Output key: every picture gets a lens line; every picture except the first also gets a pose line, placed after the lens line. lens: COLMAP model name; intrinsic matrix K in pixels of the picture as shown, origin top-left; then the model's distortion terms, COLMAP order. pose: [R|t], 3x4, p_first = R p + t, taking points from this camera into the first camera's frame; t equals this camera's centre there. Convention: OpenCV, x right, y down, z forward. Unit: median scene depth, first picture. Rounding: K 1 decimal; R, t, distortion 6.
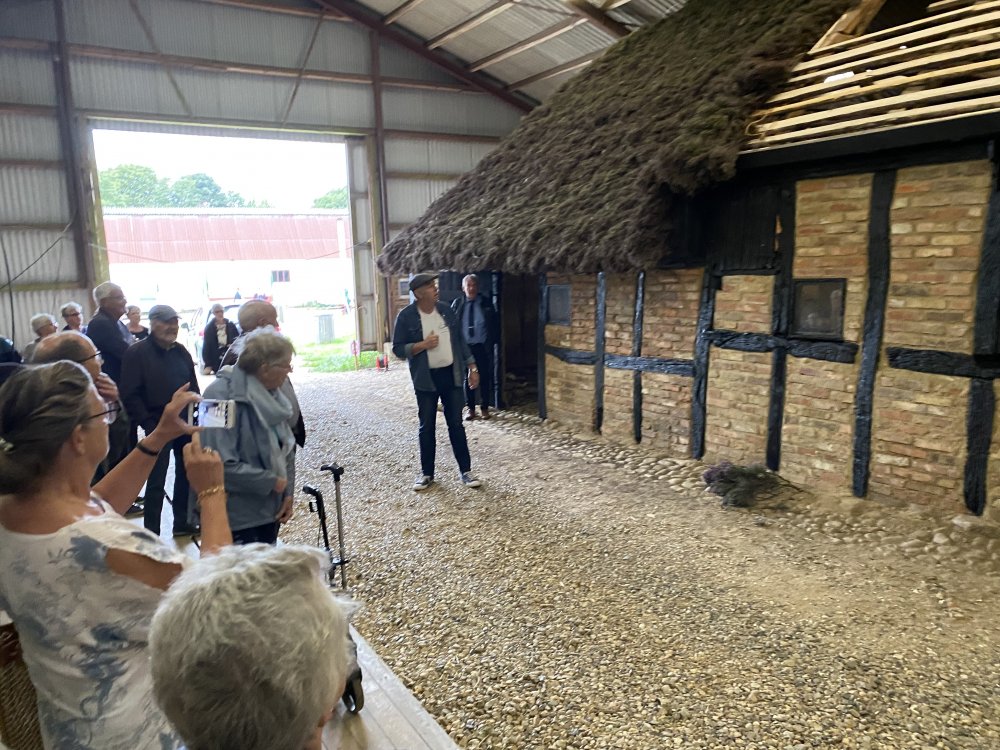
lens RADIAL K [[769.1, 0, 500.0], [0, 769.1, 375.0], [0, 0, 1]] dist [0.045442, -0.054930]
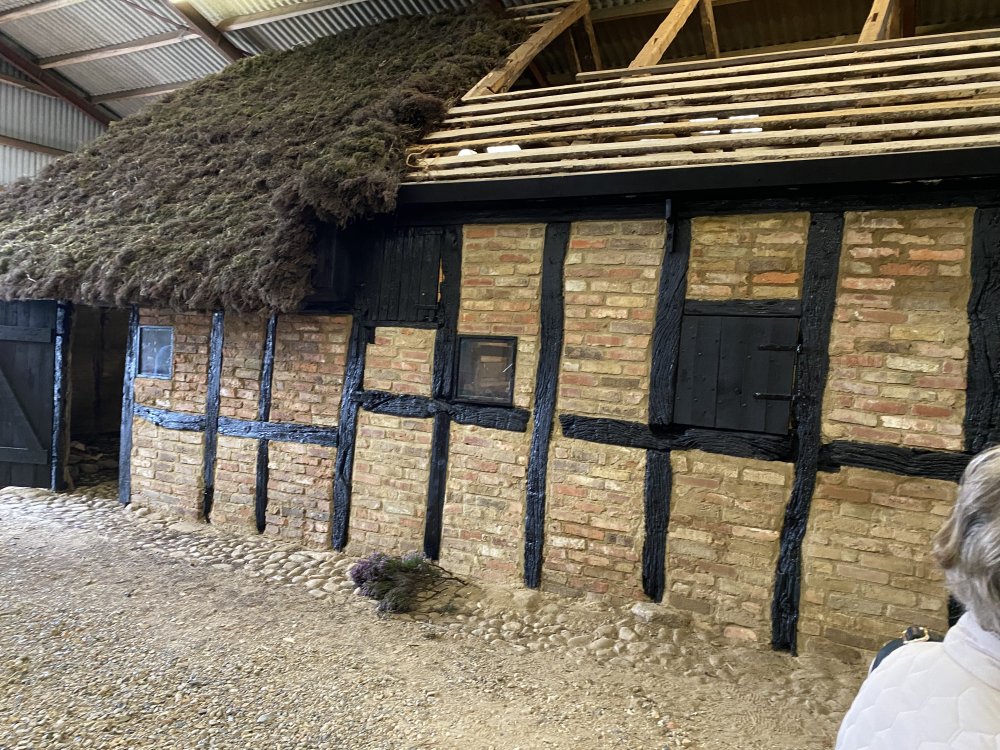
lens RADIAL K [[769.1, 0, 500.0], [0, 769.1, 375.0], [0, 0, 1]] dist [0.045442, -0.054930]
pose [[0.871732, 0.048302, 0.487597, 0.001078], [-0.004476, 0.995873, -0.090651, -0.000508], [-0.489963, 0.076841, 0.868350, 0.217048]]
